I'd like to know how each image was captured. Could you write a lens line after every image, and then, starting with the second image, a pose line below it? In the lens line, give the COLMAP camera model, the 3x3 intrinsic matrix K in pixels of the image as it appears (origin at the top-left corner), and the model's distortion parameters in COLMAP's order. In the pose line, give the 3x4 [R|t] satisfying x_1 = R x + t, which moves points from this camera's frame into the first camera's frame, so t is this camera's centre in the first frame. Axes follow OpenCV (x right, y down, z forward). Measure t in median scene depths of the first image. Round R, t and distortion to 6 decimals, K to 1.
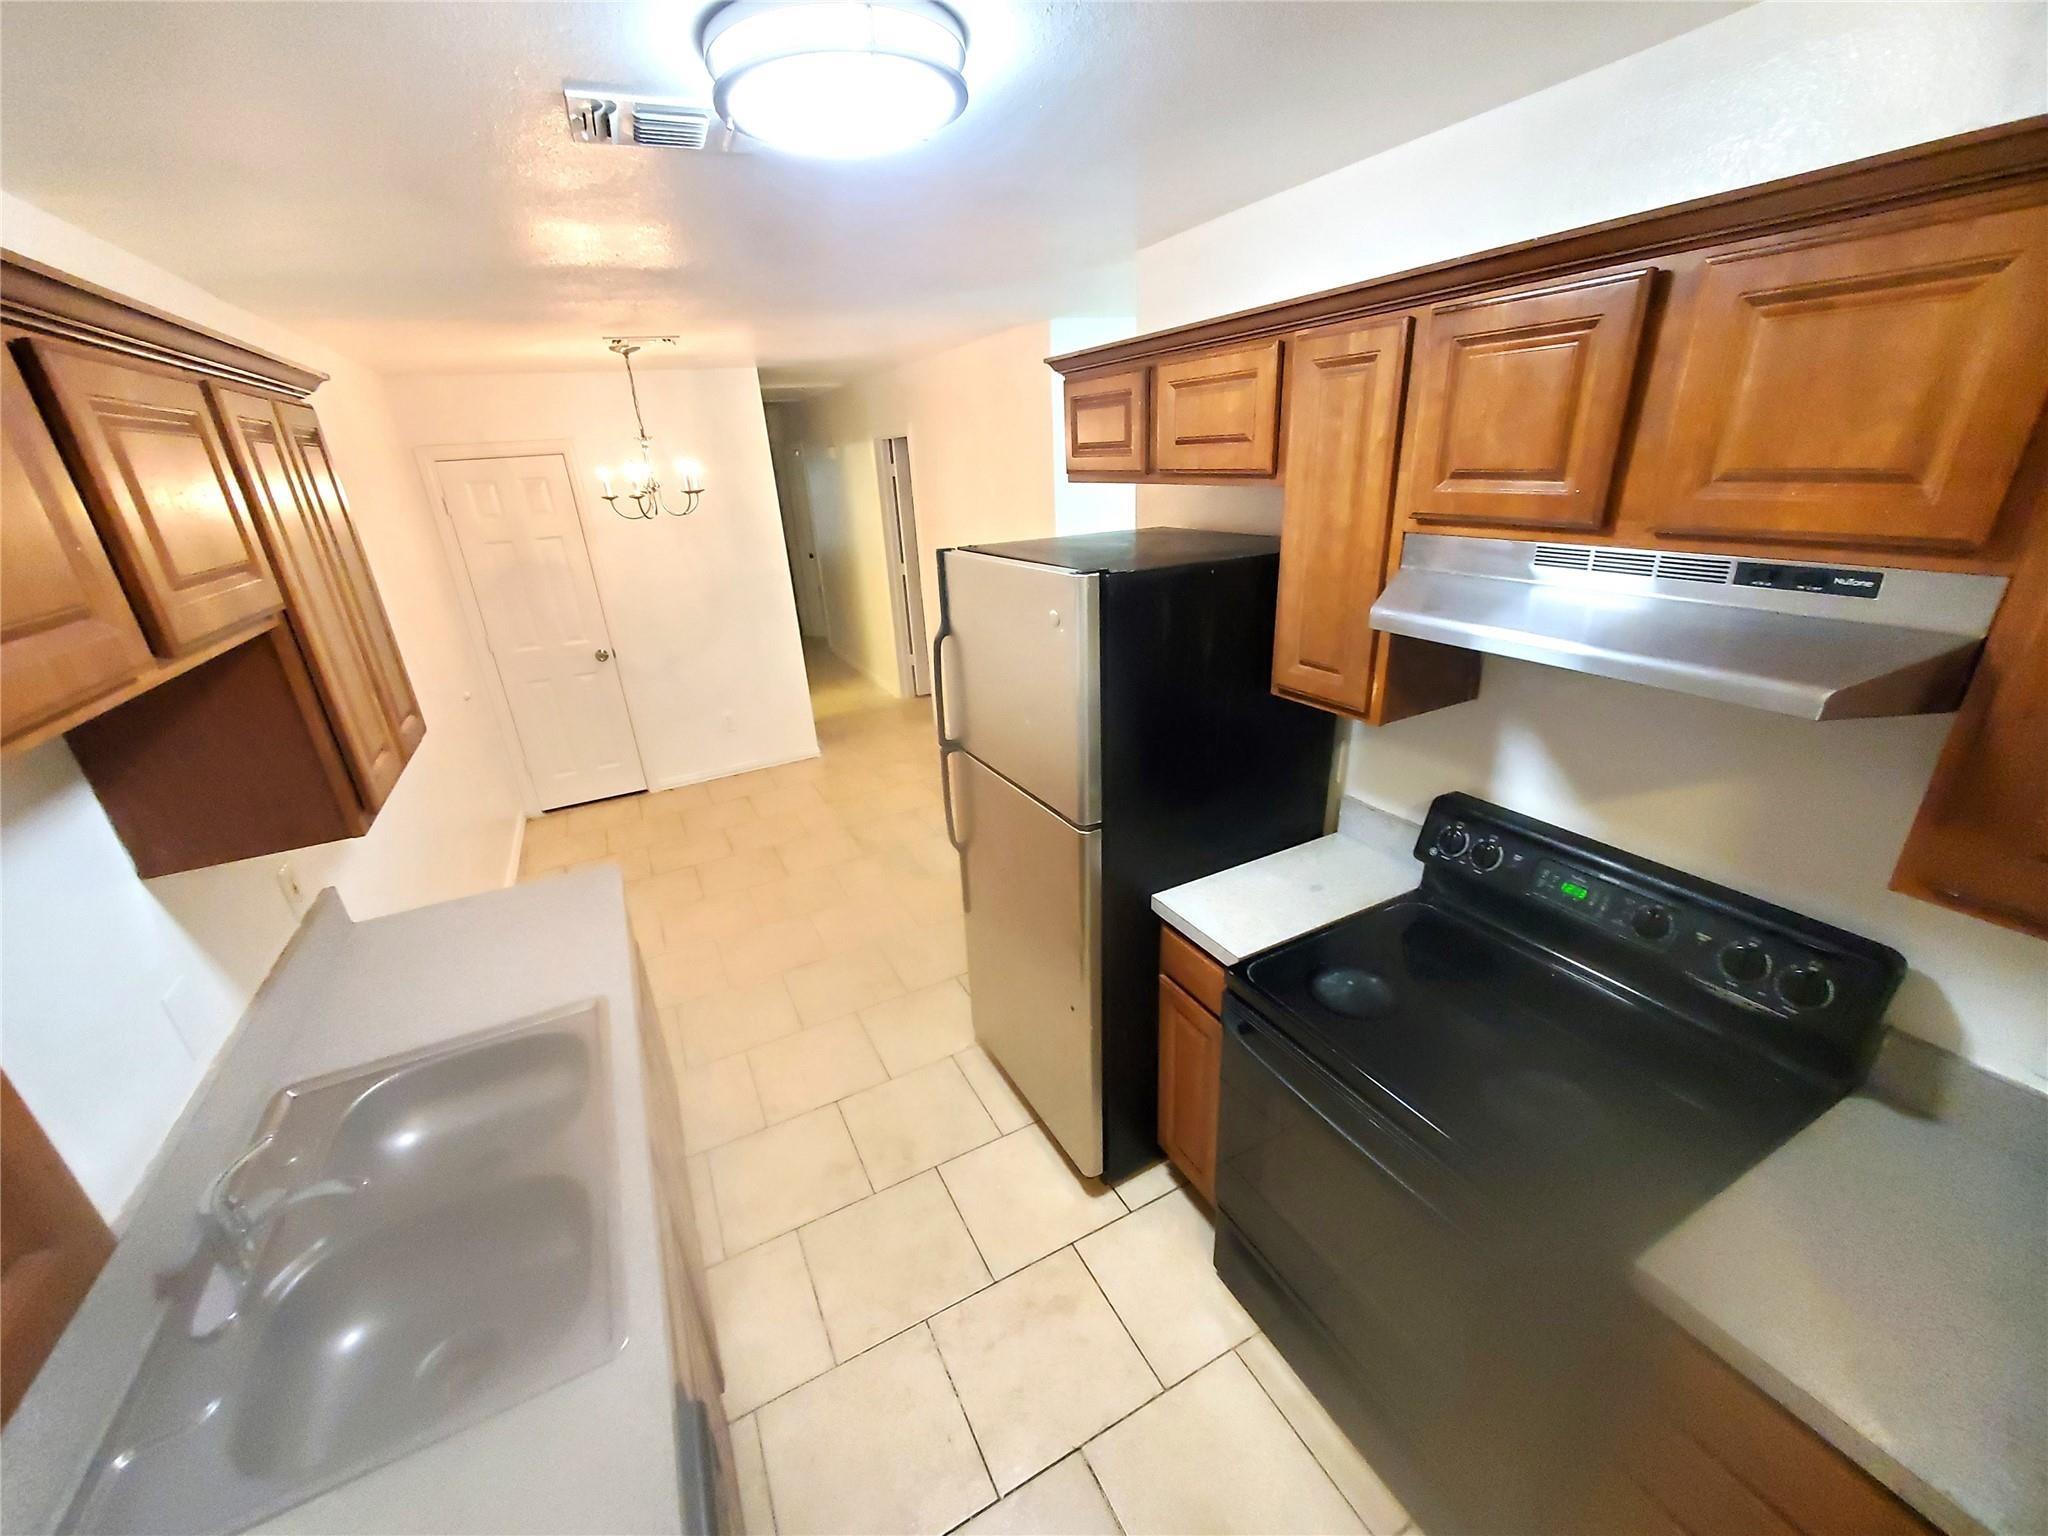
lens RADIAL K [[803.7, 0, 1013.8], [0, 803.7, 774.9], [0, 0, 1]] dist [-0.000298, -0.003418]
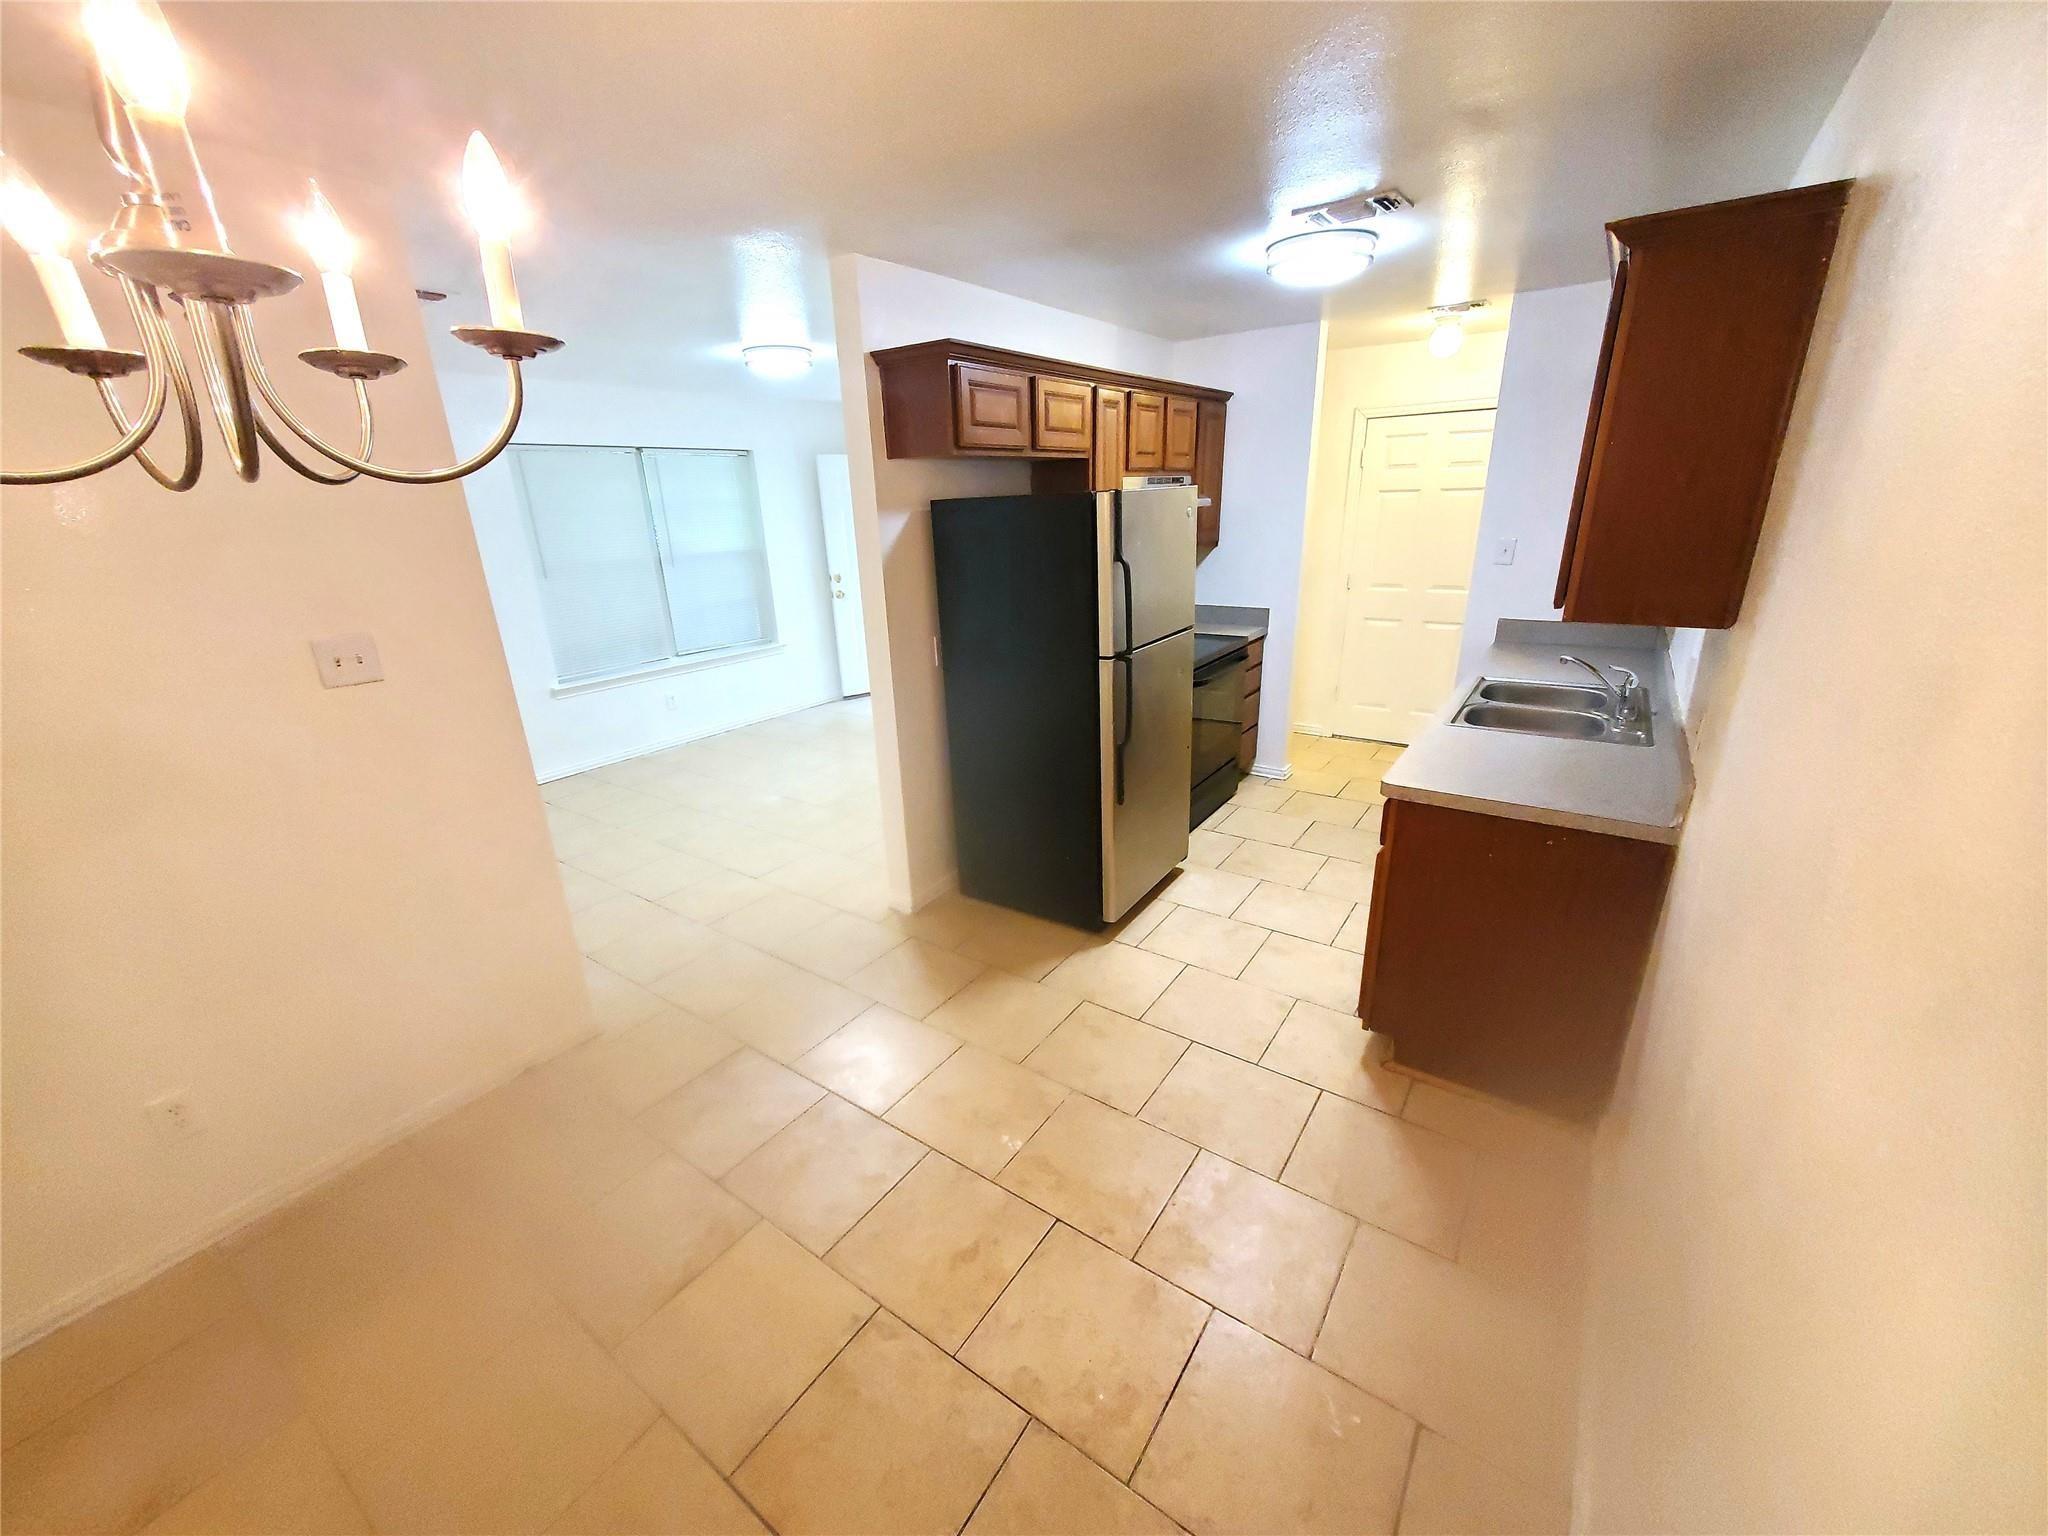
lens RADIAL K [[803.7, 0, 1013.8], [0, 803.7, 774.9], [0, 0, 1]] dist [-0.000298, -0.003418]
pose [[-0.464243, -0.284957, 0.838617, -1.329023], [0.335719, 0.819566, 0.464332, -0.630716], [-0.819617, 0.497102, -0.284812, 1.900720]]
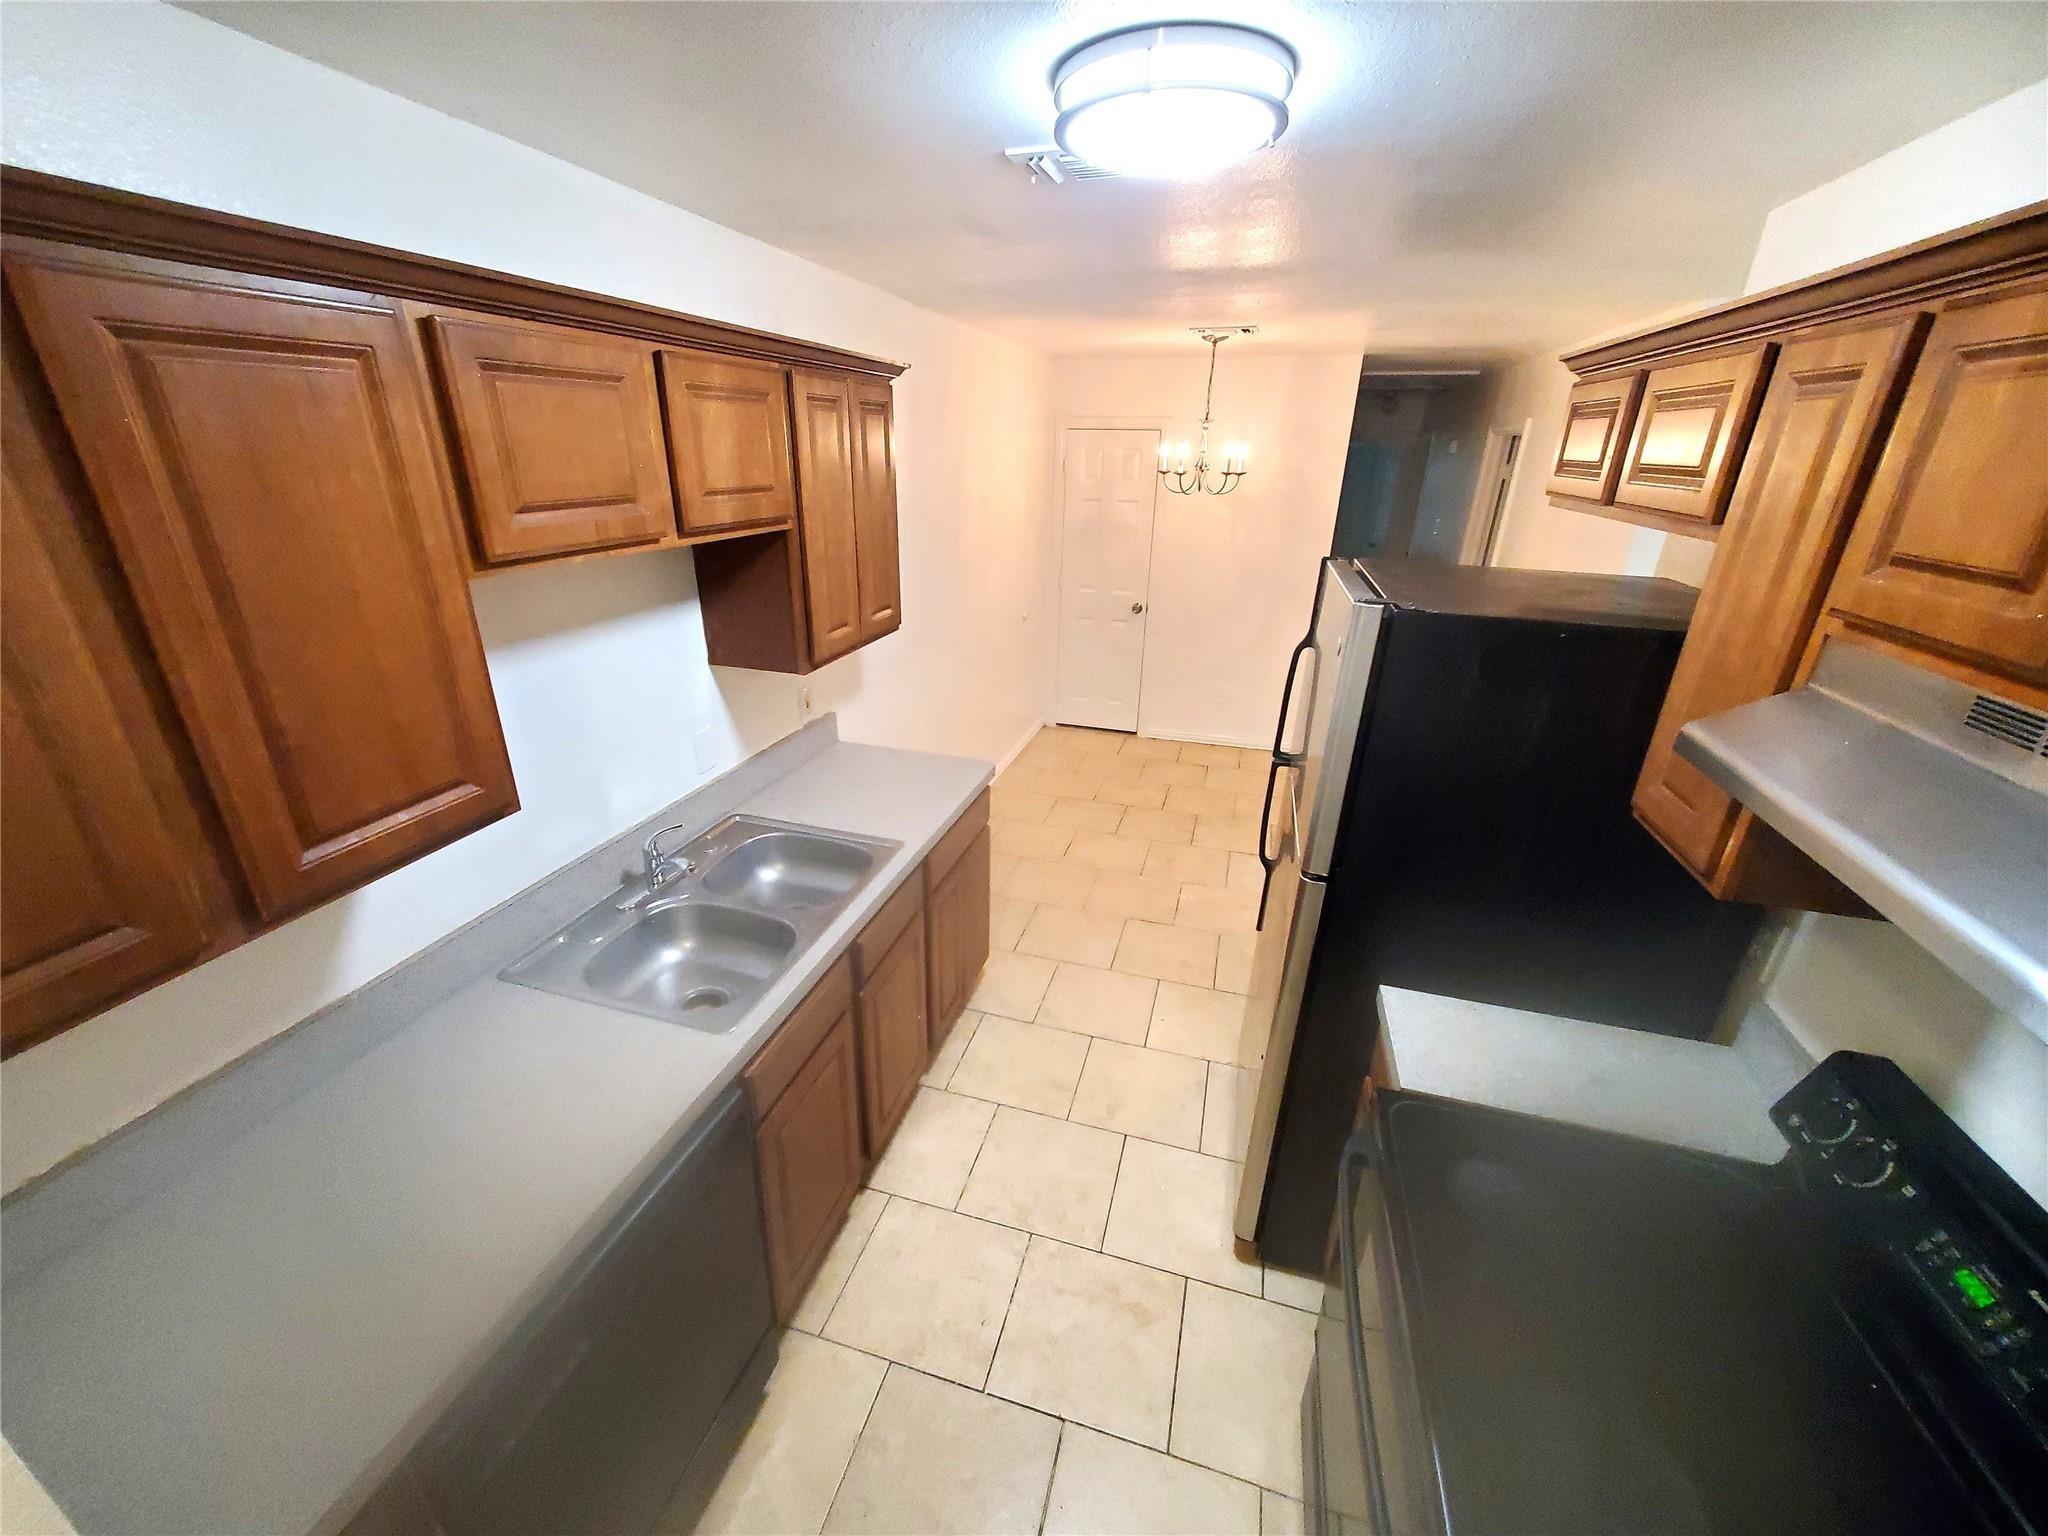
lens RADIAL K [[803.7, 0, 1013.8], [0, 803.7, 774.9], [0, 0, 1]] dist [-0.000298, -0.003418]
pose [[0.722219, 0.327013, -0.609476, 0.342844], [-0.315039, 0.939990, 0.131033, -0.052472], [0.615751, 0.097374, 0.781901, 0.058906]]
